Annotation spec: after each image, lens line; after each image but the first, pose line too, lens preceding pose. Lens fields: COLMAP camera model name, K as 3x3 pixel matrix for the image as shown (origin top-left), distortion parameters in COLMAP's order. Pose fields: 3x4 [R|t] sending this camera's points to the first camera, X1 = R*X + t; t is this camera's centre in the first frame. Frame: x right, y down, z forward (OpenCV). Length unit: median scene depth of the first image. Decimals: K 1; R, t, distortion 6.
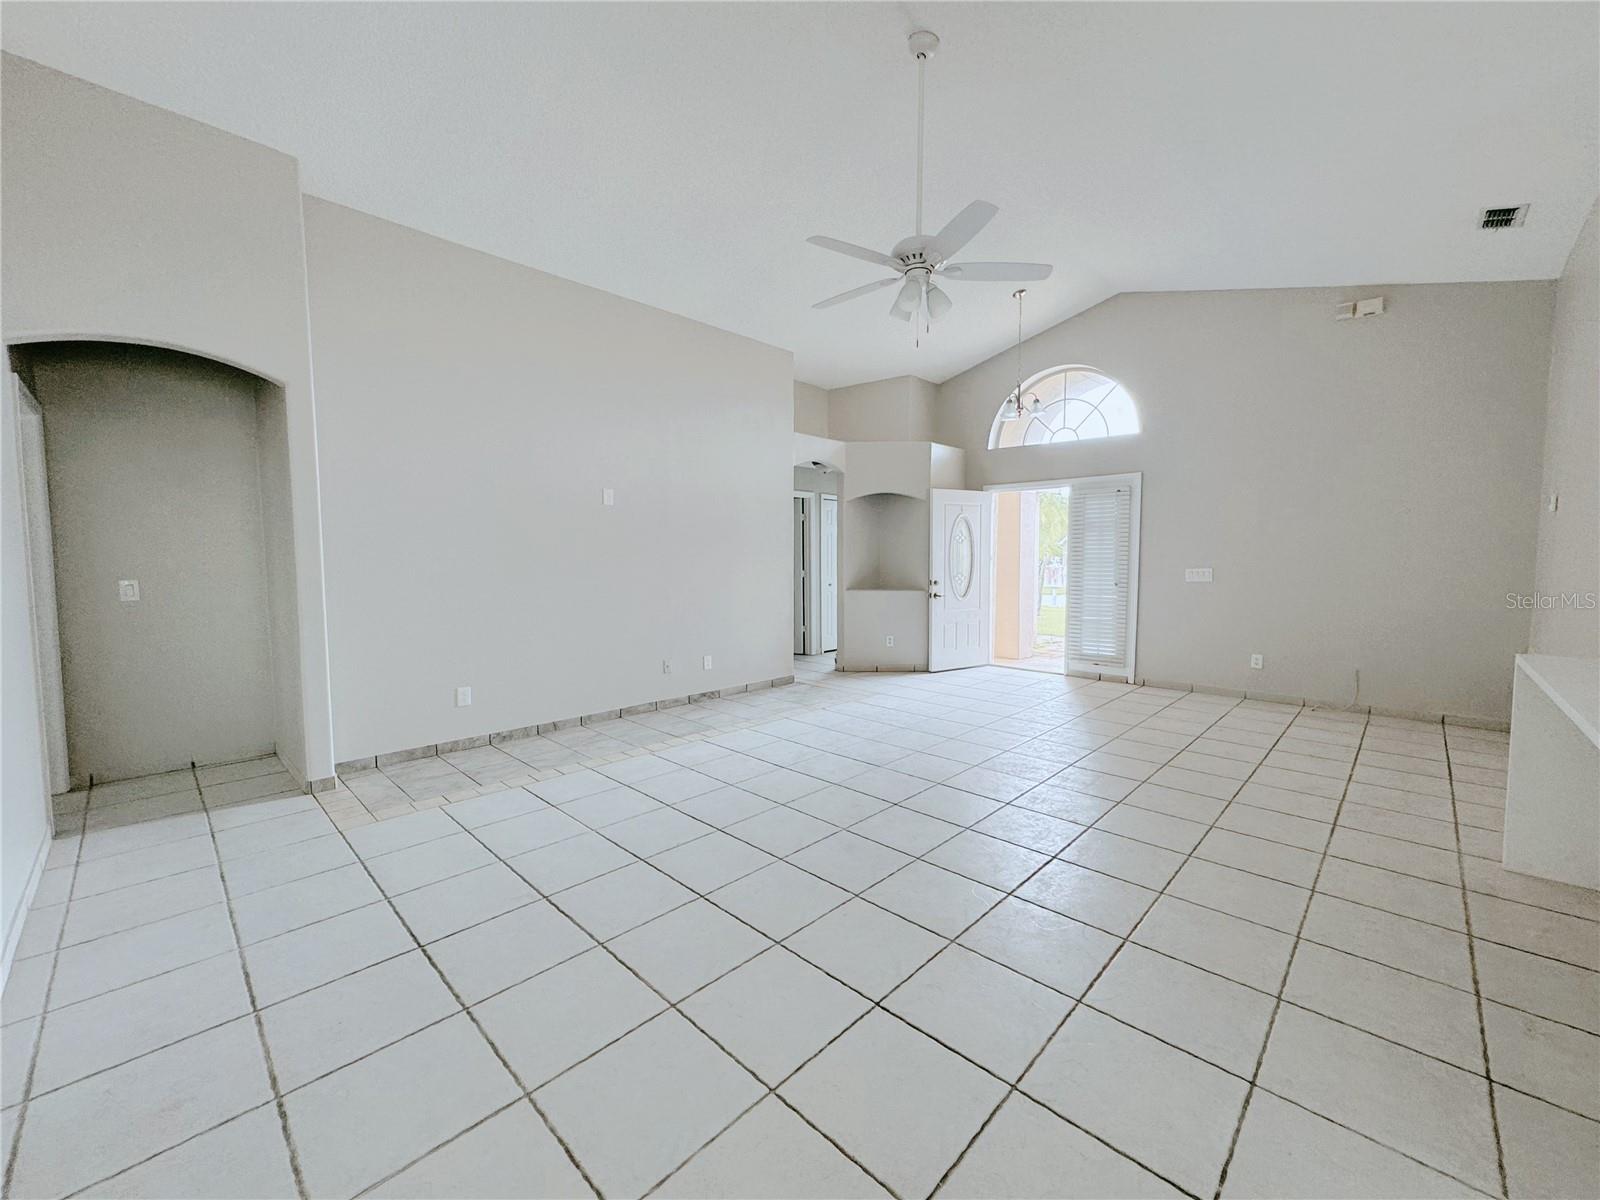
lens RADIAL K [[633.9, 0, 804.8], [0, 633.9, 605.1], [0, 0, 1]] dist [-0.003992, 0.000065]
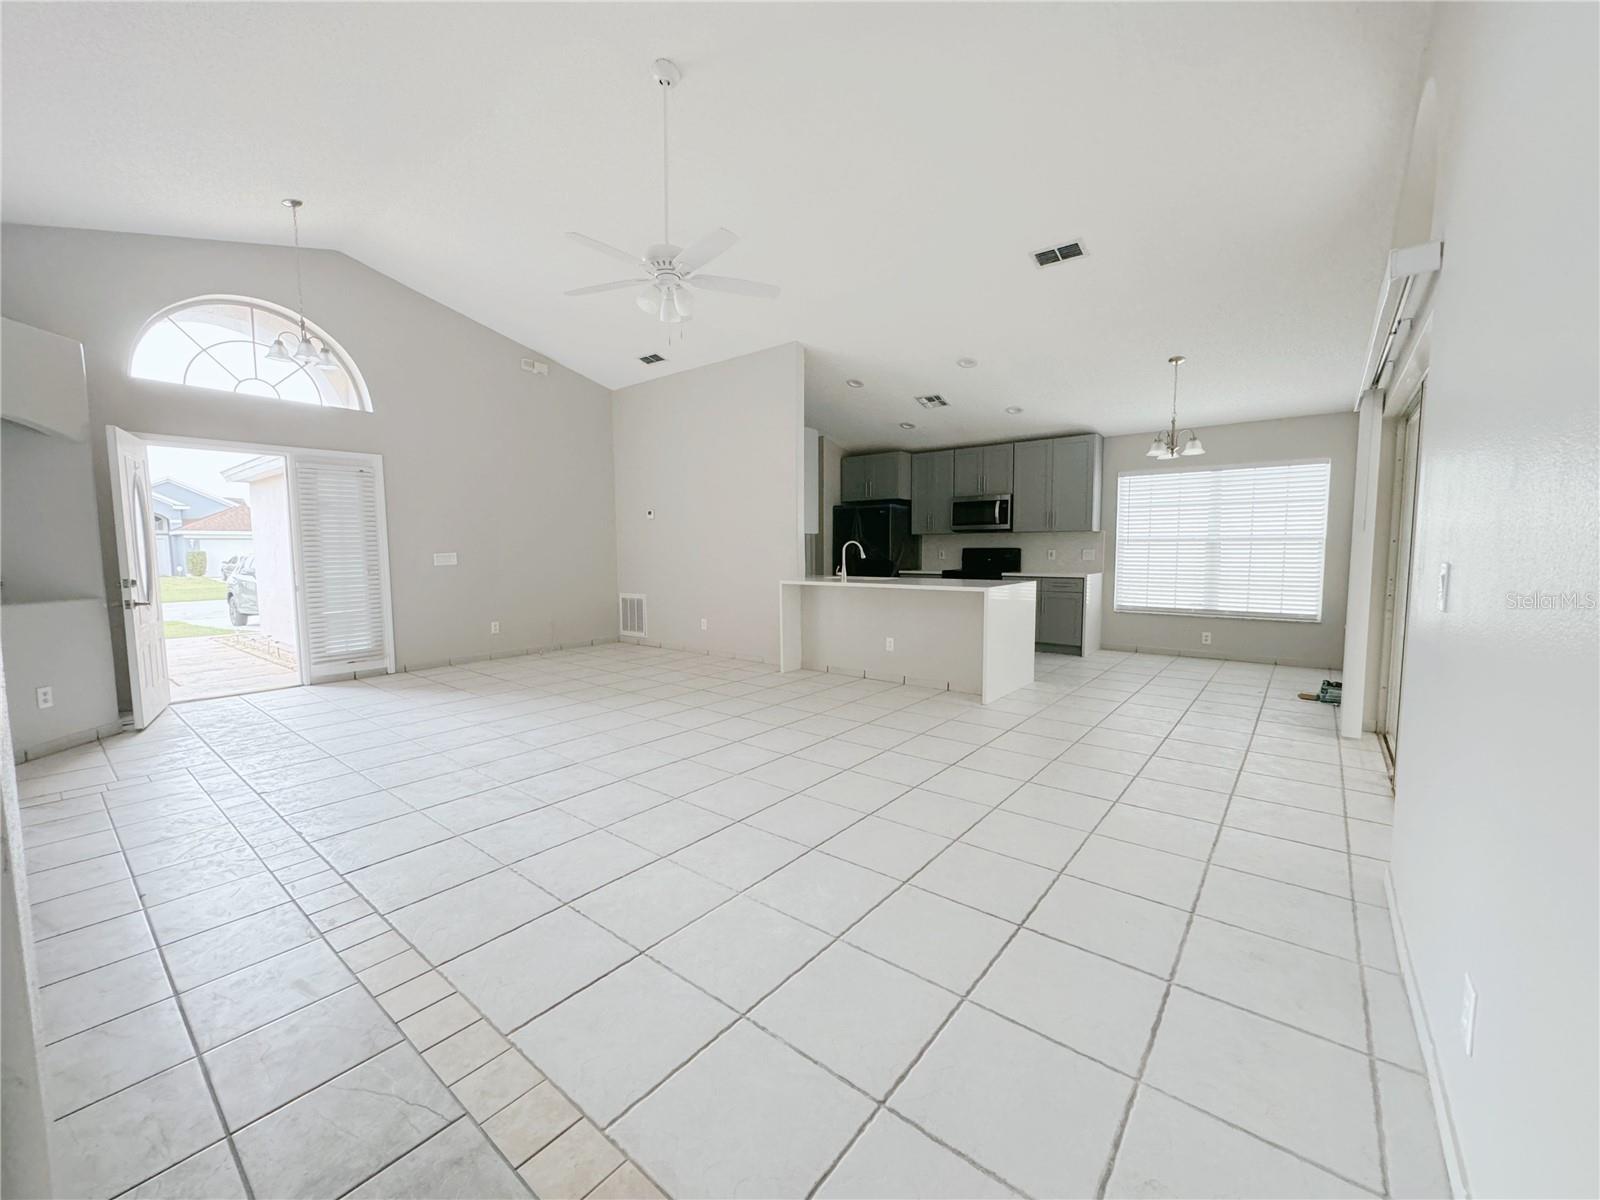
lens RADIAL K [[633.9, 0, 803.0], [0, 633.9, 598.1], [0, 0, 1]] dist [-0.003992, 0.000065]
pose [[-0.090349, -0.077203, 0.992913, -0.539597], [0.083780, 0.992868, 0.084822, -0.021525], [-0.992380, 0.090850, -0.083236, 0.493340]]
